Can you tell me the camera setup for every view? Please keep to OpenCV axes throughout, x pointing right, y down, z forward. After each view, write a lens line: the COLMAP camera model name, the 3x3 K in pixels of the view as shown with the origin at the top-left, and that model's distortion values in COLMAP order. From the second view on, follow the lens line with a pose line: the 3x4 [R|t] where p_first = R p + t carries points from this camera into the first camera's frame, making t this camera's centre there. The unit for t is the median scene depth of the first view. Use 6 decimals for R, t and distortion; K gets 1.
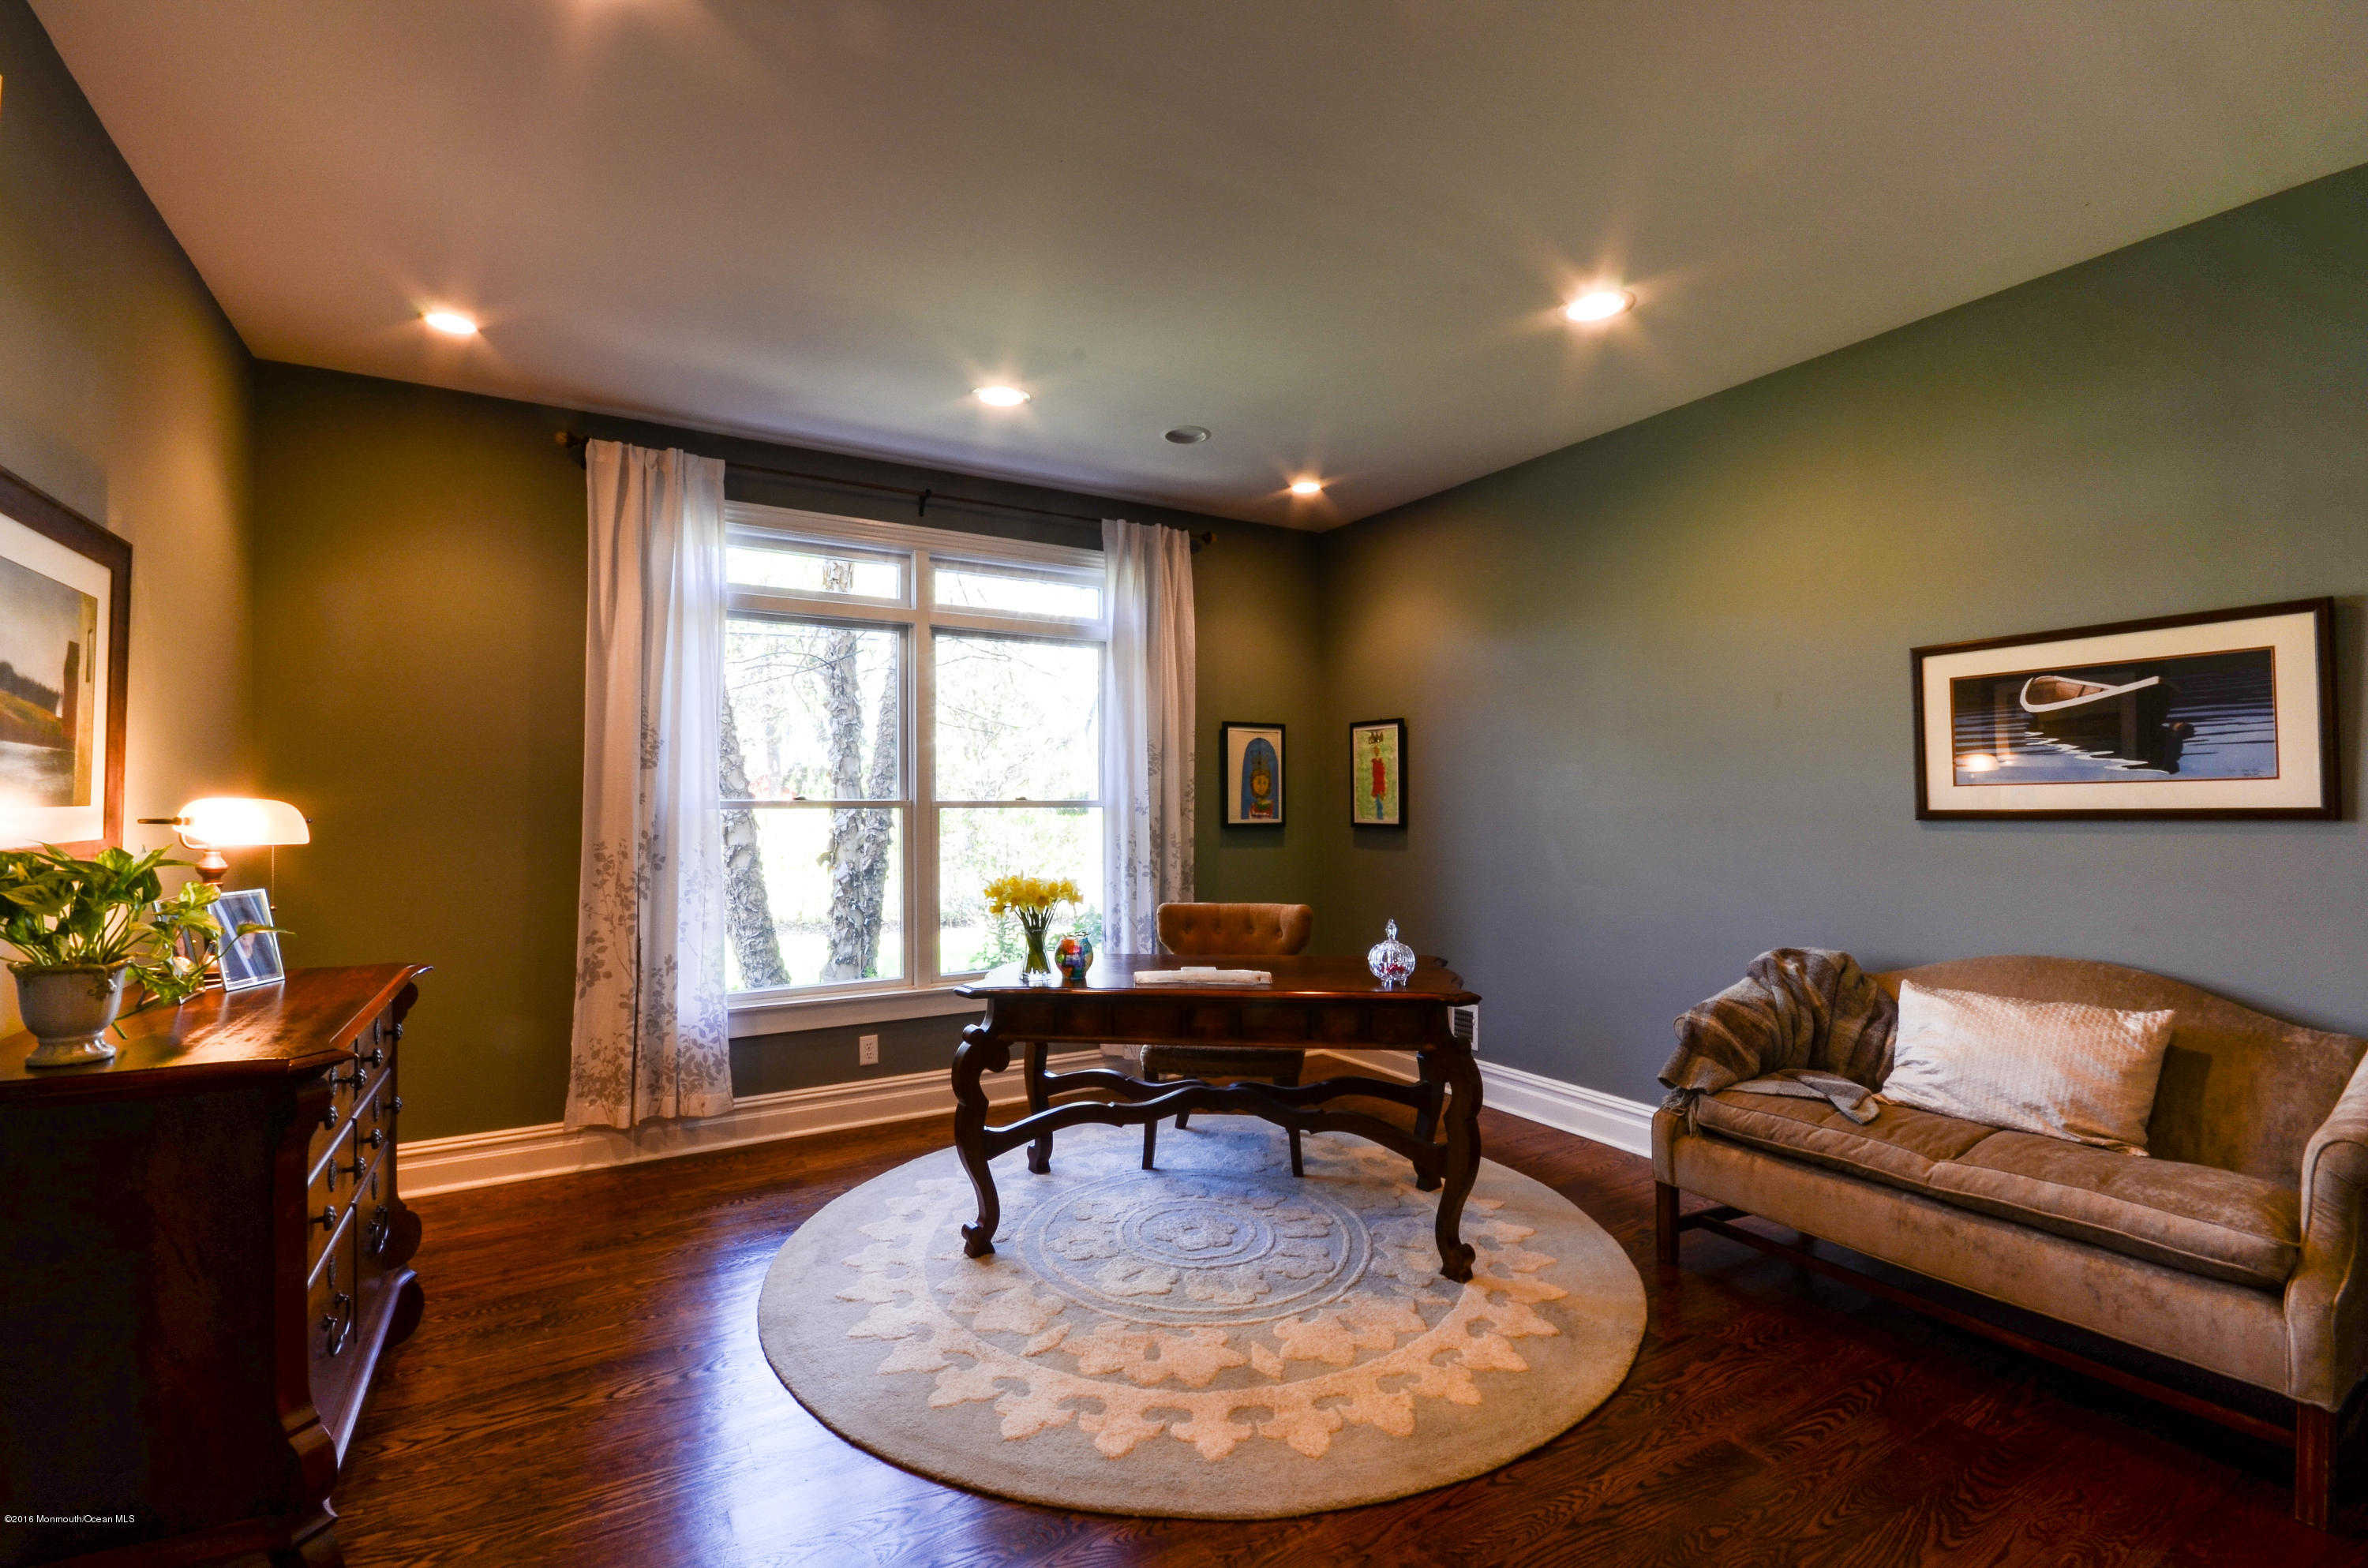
lens RADIAL K [[1069.3, 0, 1179.7], [0, 1069.3, 787.0], [0, 0, 1]] dist [-0.001222, -0.001920]
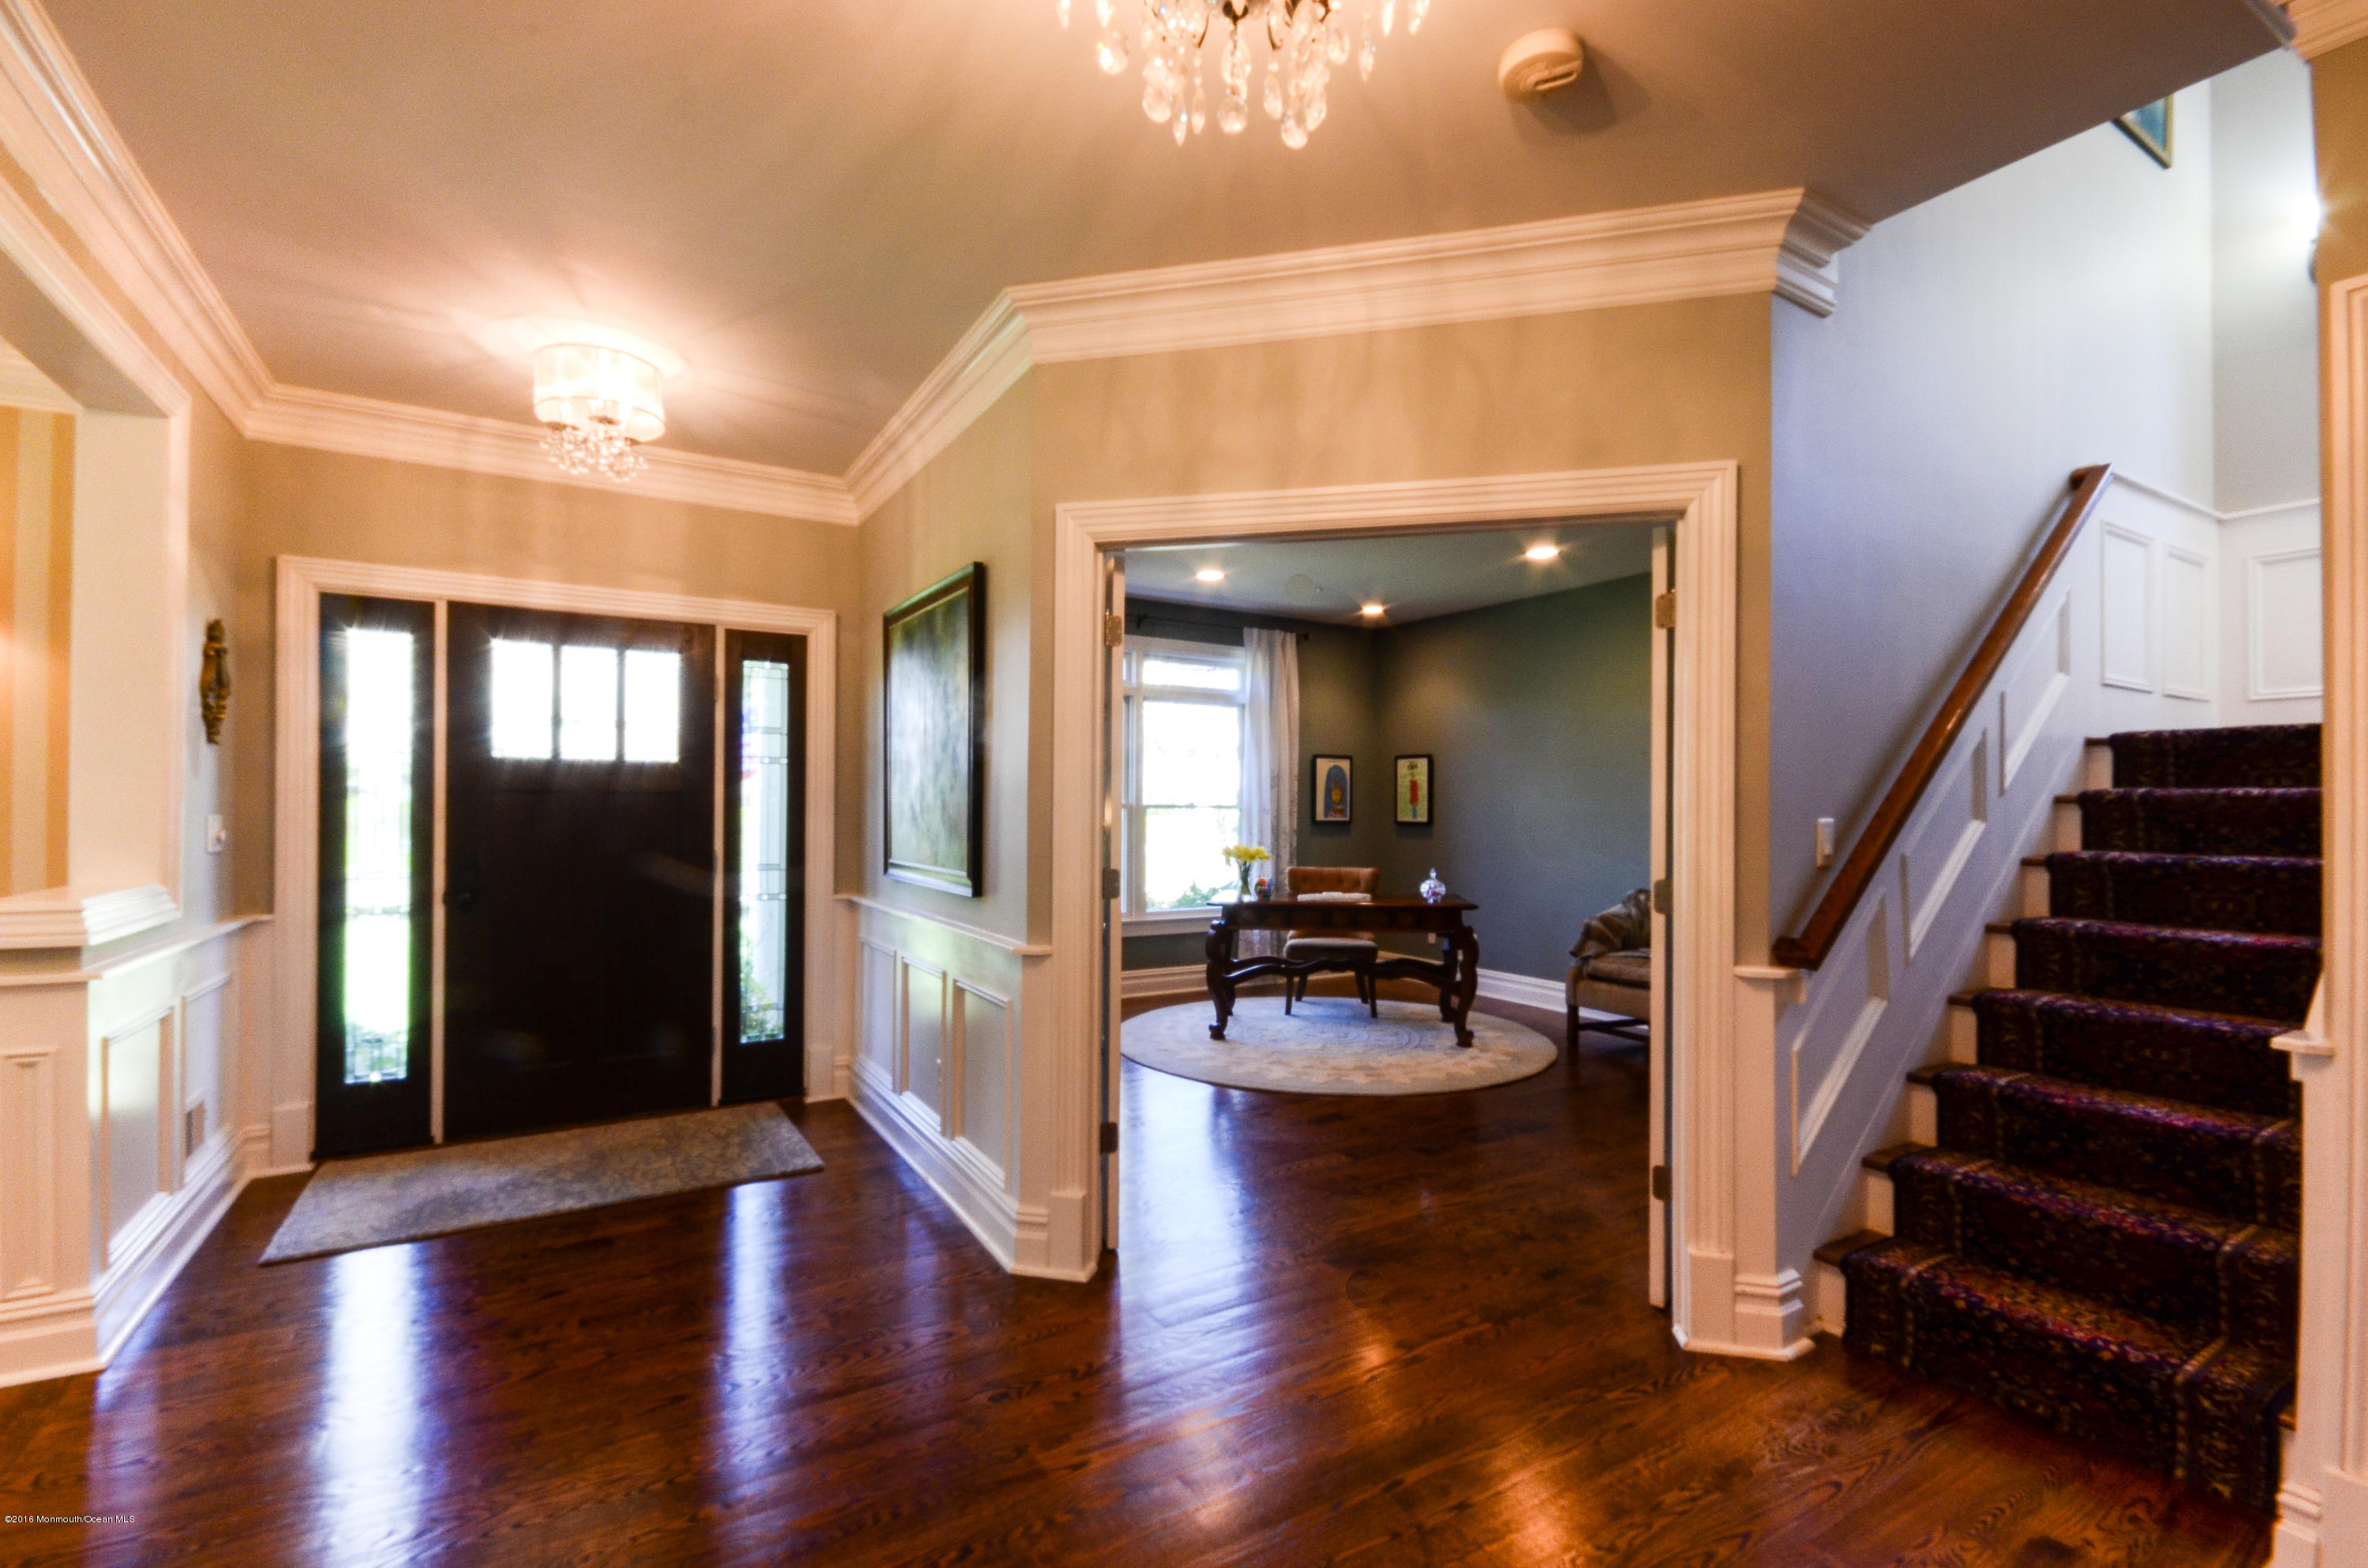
lens RADIAL K [[1069.3, 0, 1179.6], [0, 1069.3, 800.1], [0, 0, 1]] dist [-0.001222, -0.001920]
pose [[0.999937, 0.011264, -0.000312, -0.191535], [-0.011260, 0.999893, 0.009350, -0.009717], [0.000417, -0.009346, 0.999956, -0.685866]]
